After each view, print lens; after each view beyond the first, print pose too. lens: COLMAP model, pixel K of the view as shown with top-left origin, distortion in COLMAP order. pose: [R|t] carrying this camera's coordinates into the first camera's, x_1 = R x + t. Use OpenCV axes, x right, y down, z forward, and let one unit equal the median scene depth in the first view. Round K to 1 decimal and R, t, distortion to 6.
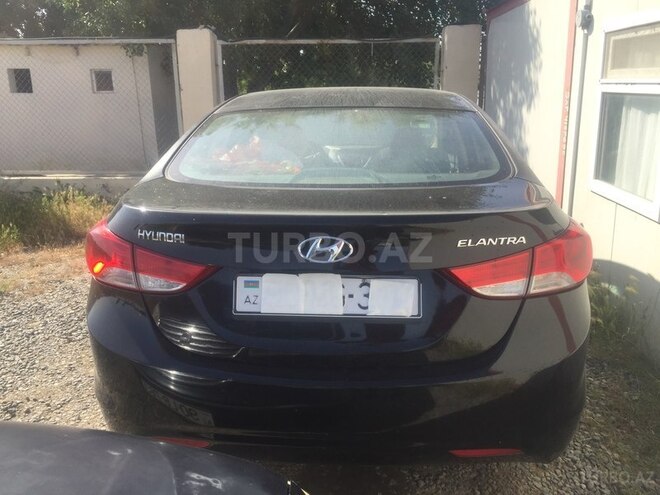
lens RADIAL K [[566.7, 0, 330.0], [0, 566.7, 247.5], [0, 0, 1]] dist [0.053817, -0.109624]
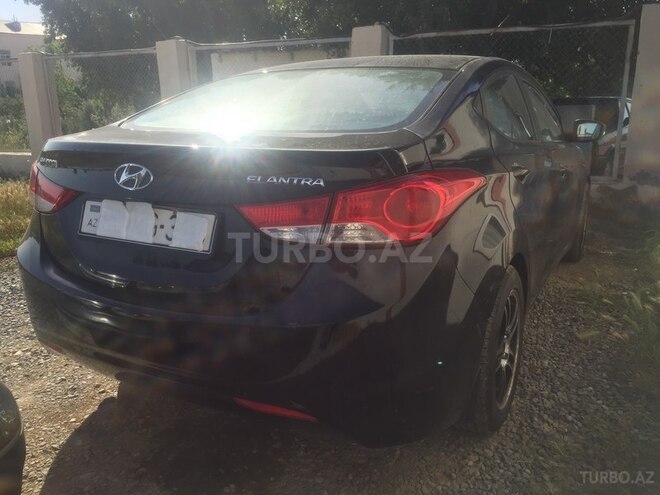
lens RADIAL K [[566.7, 0, 330.0], [0, 566.7, 247.5], [0, 0, 1]] dist [0.053817, -0.109624]
pose [[0.904001, 0.101406, -0.415329, 0.742135], [-0.108801, 0.994046, 0.005890, 0.083857], [0.413454, 0.039864, 0.909652, 0.191039]]
